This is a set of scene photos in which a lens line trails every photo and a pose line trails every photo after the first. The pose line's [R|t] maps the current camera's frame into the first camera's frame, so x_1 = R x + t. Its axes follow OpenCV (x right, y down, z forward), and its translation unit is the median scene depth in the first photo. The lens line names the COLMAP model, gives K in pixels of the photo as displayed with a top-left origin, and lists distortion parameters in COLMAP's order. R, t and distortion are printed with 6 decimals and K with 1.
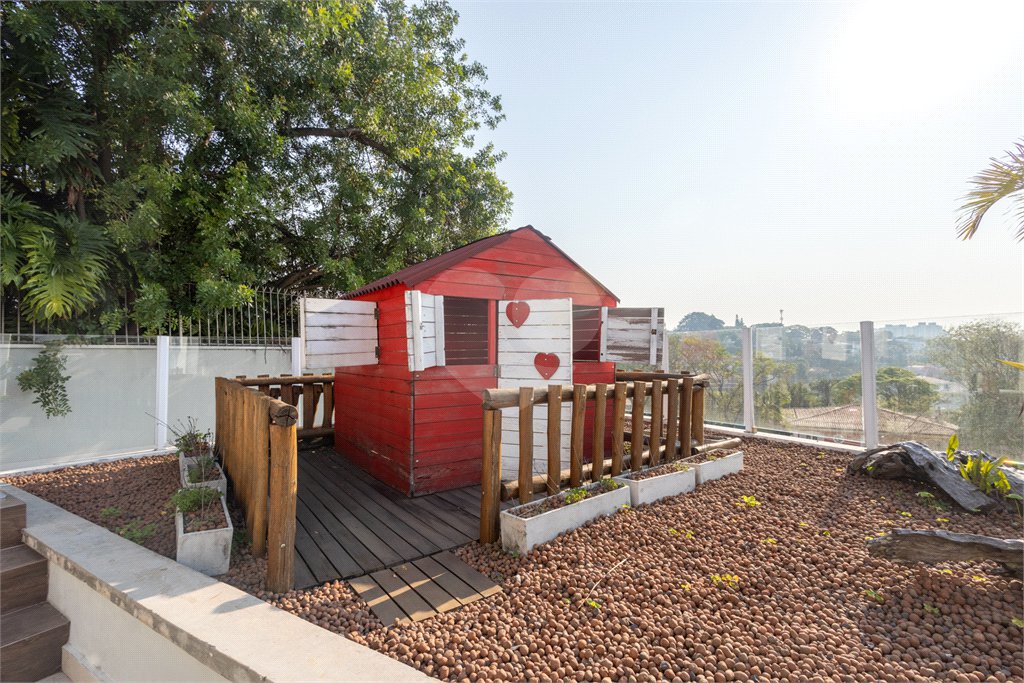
lens RADIAL K [[483.0, 0, 512.0], [0, 483.0, 341.5], [0, 0, 1]] dist [0.002205, -0.000366]
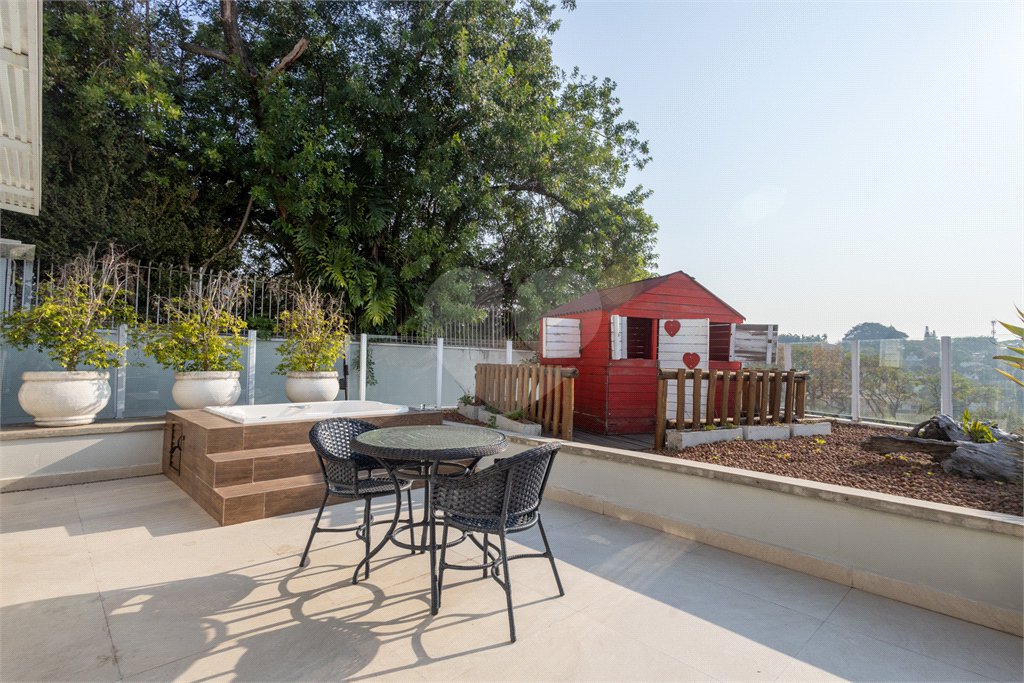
lens RADIAL K [[483.0, 0, 512.0], [0, 483.0, 341.5], [0, 0, 1]] dist [0.002205, -0.000366]
pose [[0.965054, 0.020055, -0.261282, -0.075379], [-0.024748, 0.999586, -0.014681, 0.021979], [0.260880, 0.020634, 0.965151, -0.621751]]
